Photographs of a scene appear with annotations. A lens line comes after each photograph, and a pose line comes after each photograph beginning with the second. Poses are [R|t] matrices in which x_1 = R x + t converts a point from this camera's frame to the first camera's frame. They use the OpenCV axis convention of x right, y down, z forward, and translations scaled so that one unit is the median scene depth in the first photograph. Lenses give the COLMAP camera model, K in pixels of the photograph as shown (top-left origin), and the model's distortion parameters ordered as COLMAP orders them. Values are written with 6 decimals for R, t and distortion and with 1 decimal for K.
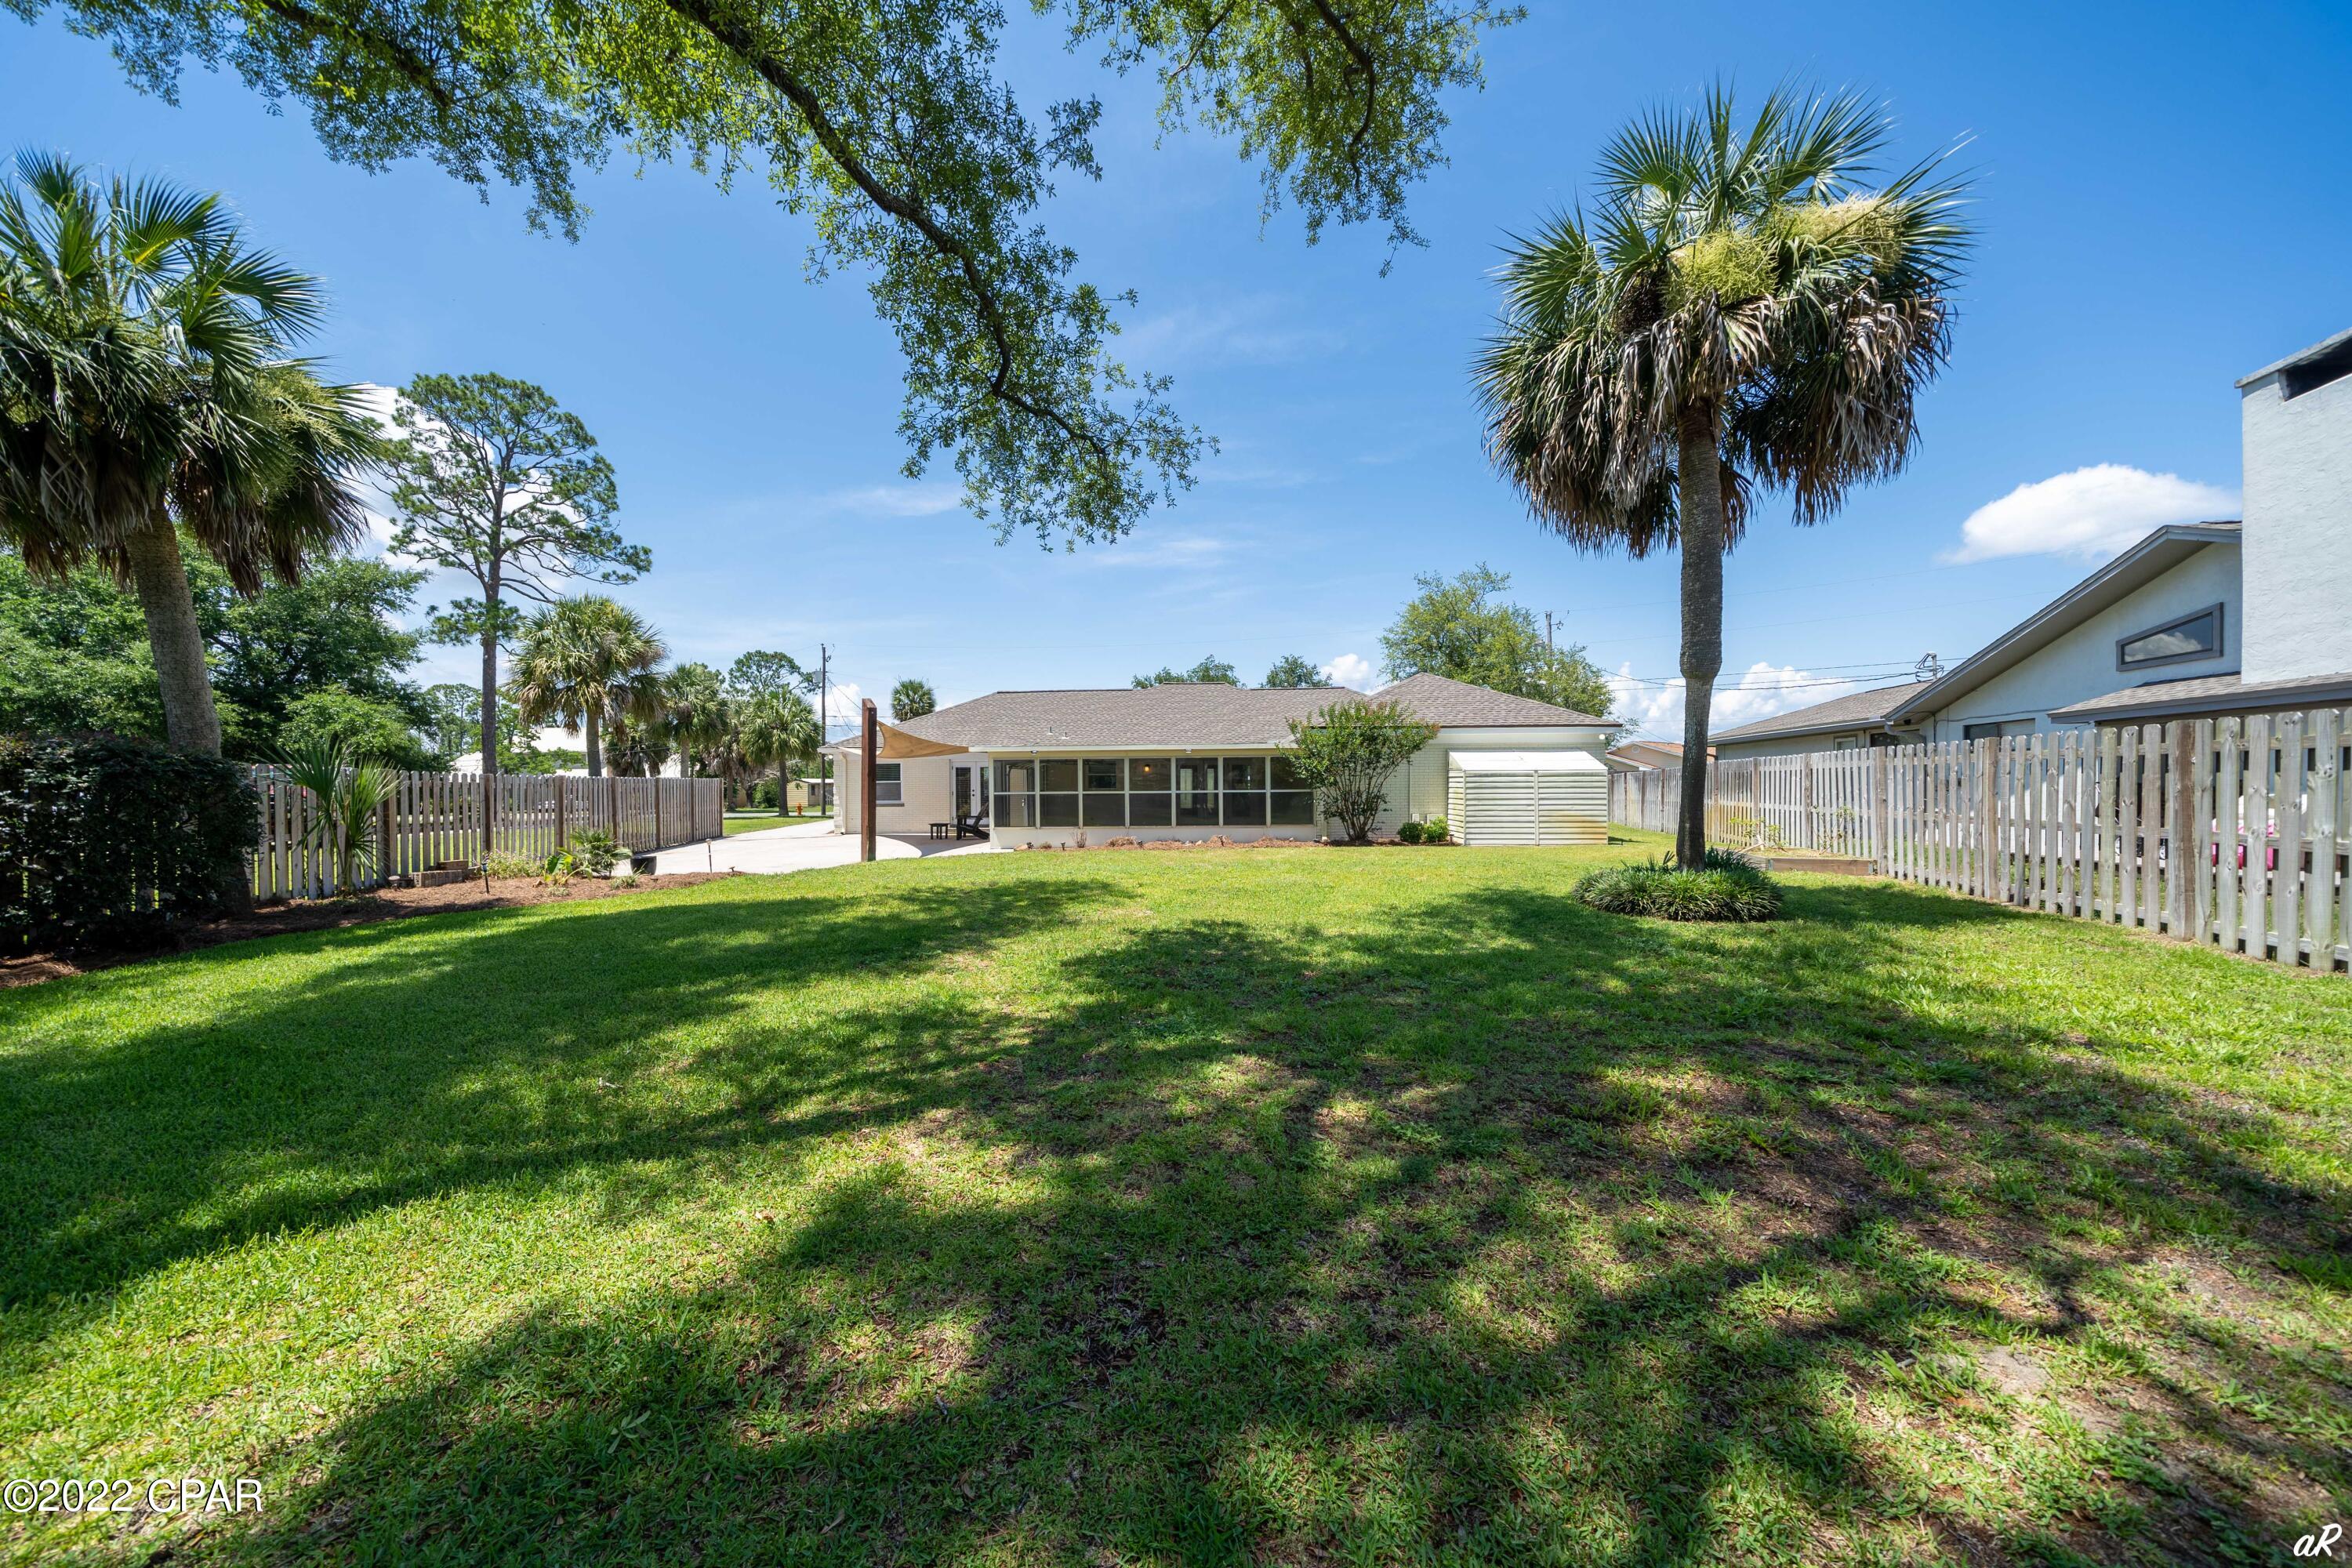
lens RADIAL K [[814.7, 0, 1153.3], [0, 814.7, 777.8], [0, 0, 1]] dist [-0.006829, -0.000101]
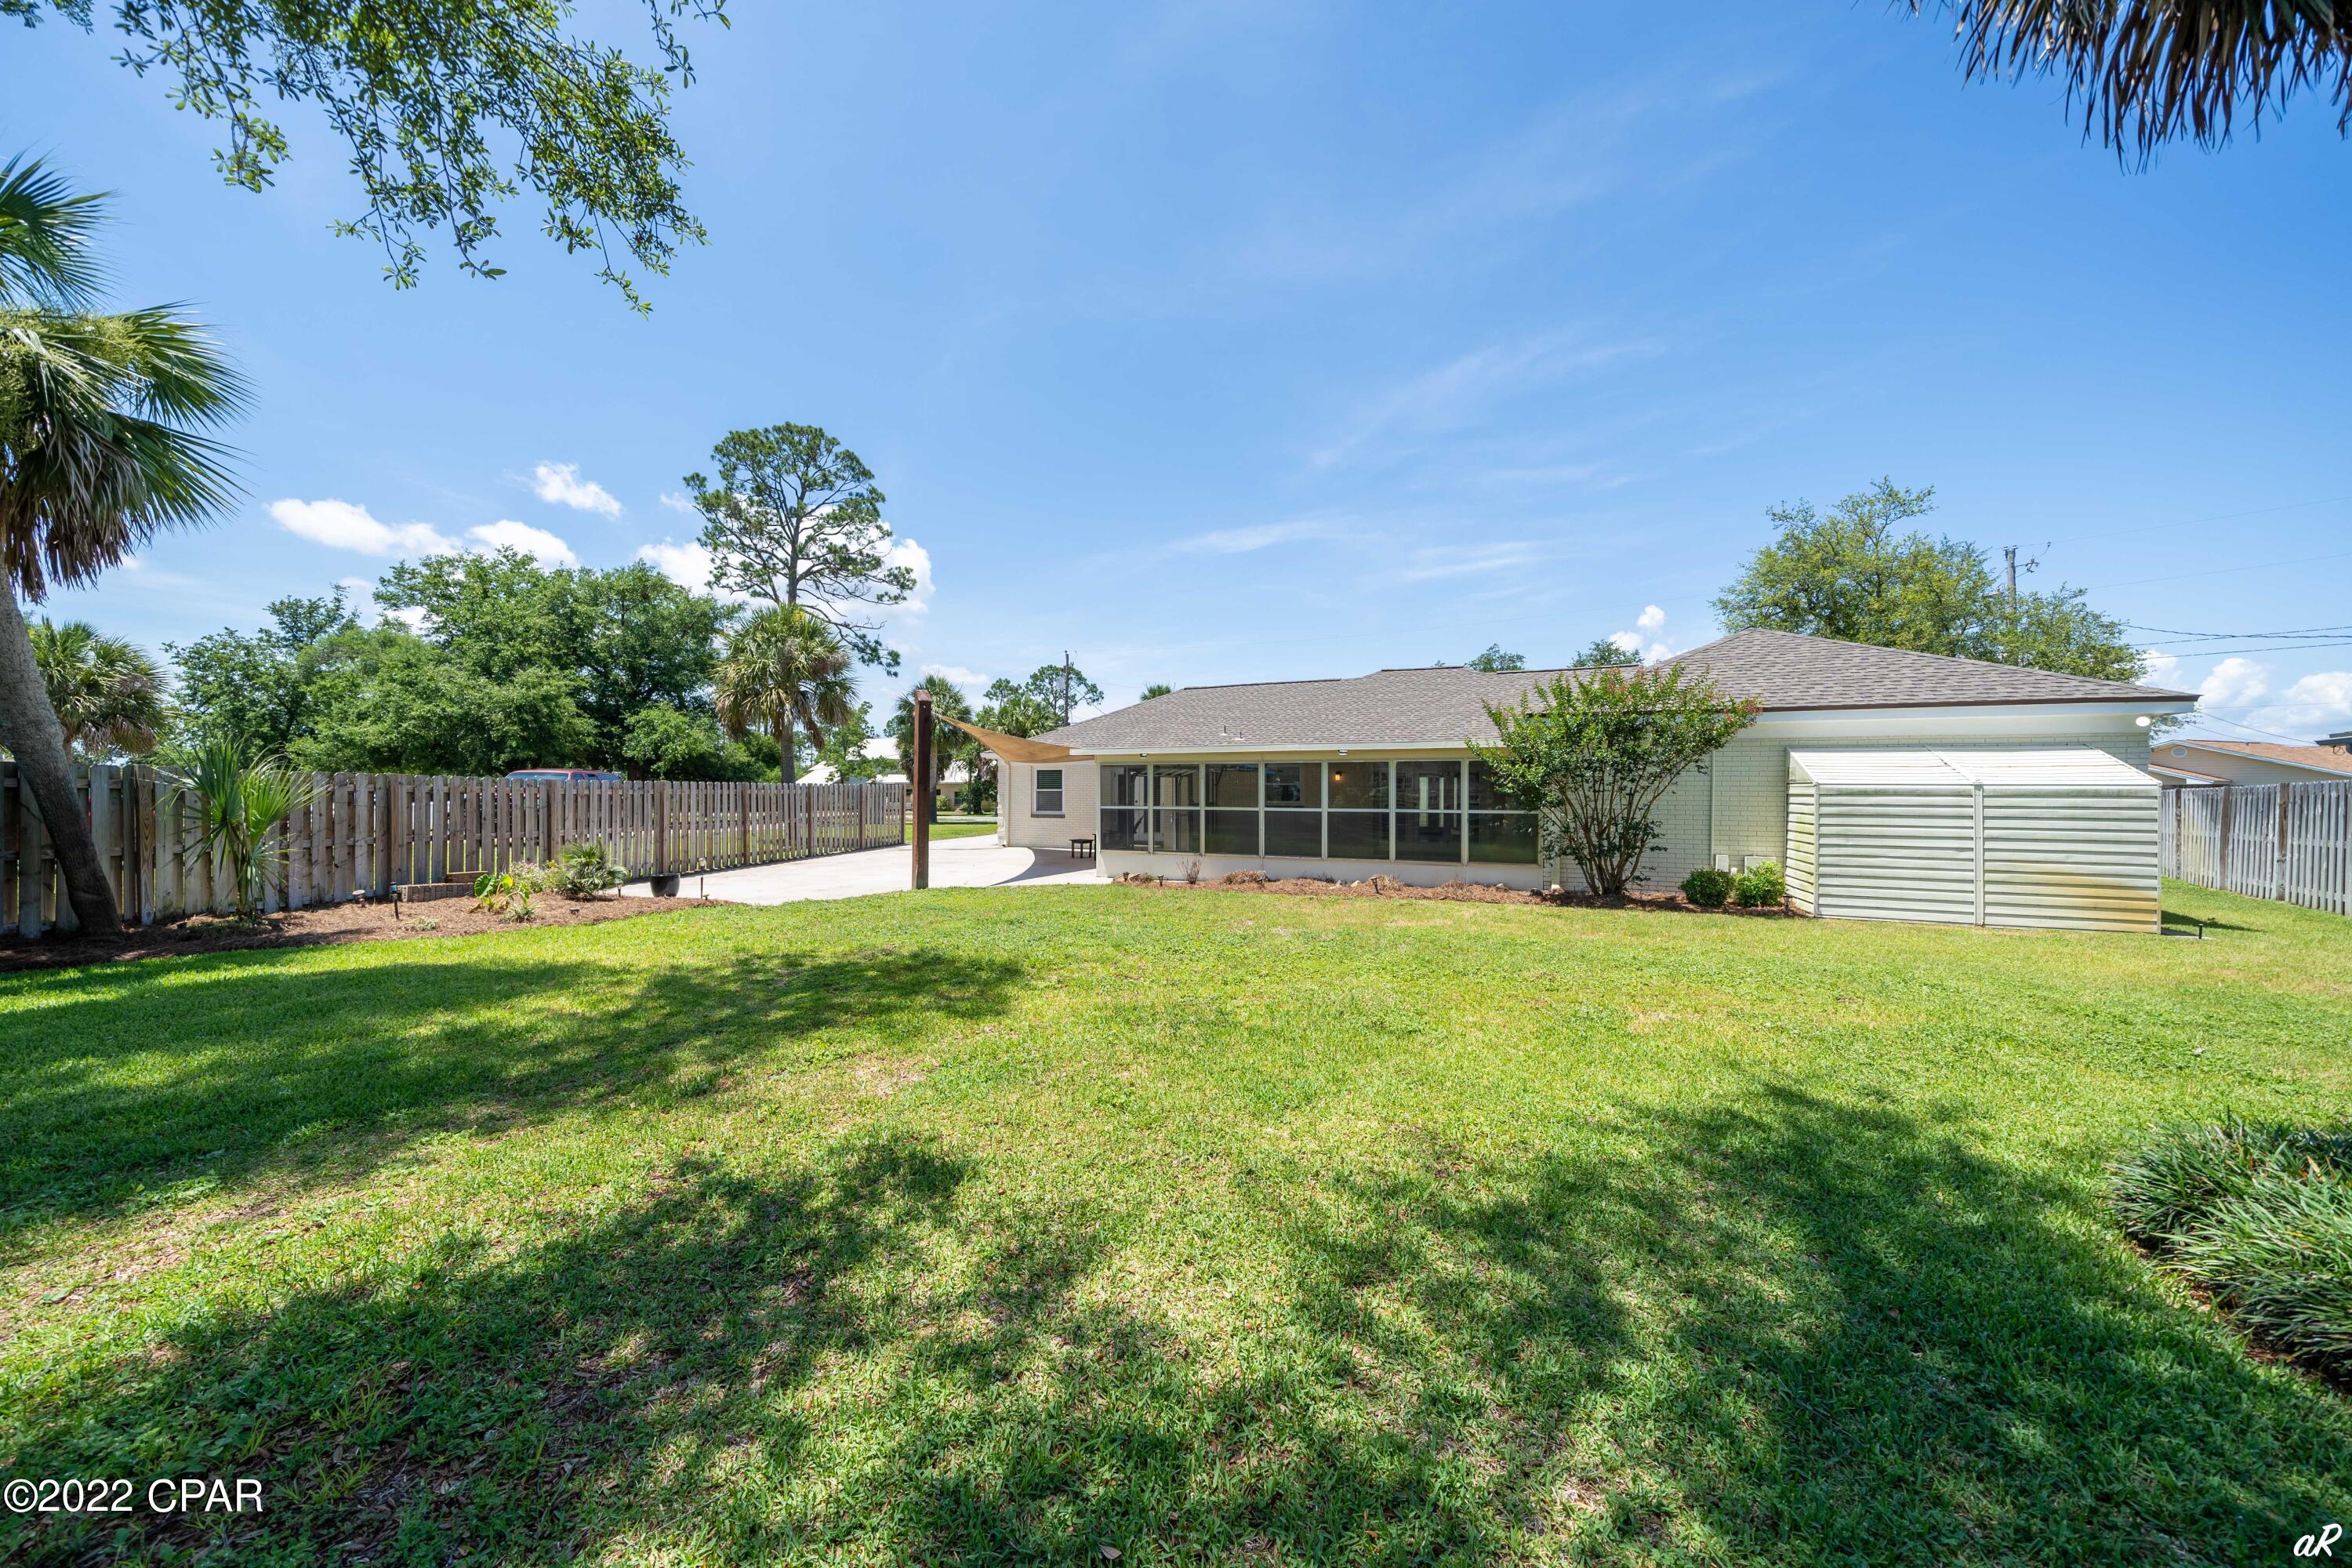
lens RADIAL K [[814.7, 0, 1153.3], [0, 814.7, 777.8], [0, 0, 1]] dist [-0.006829, -0.000101]
pose [[0.935068, 0.006504, -0.354408, 0.076281], [-0.009892, 0.999921, -0.007750, -0.002273], [0.354329, 0.010752, 0.935059, 0.156644]]
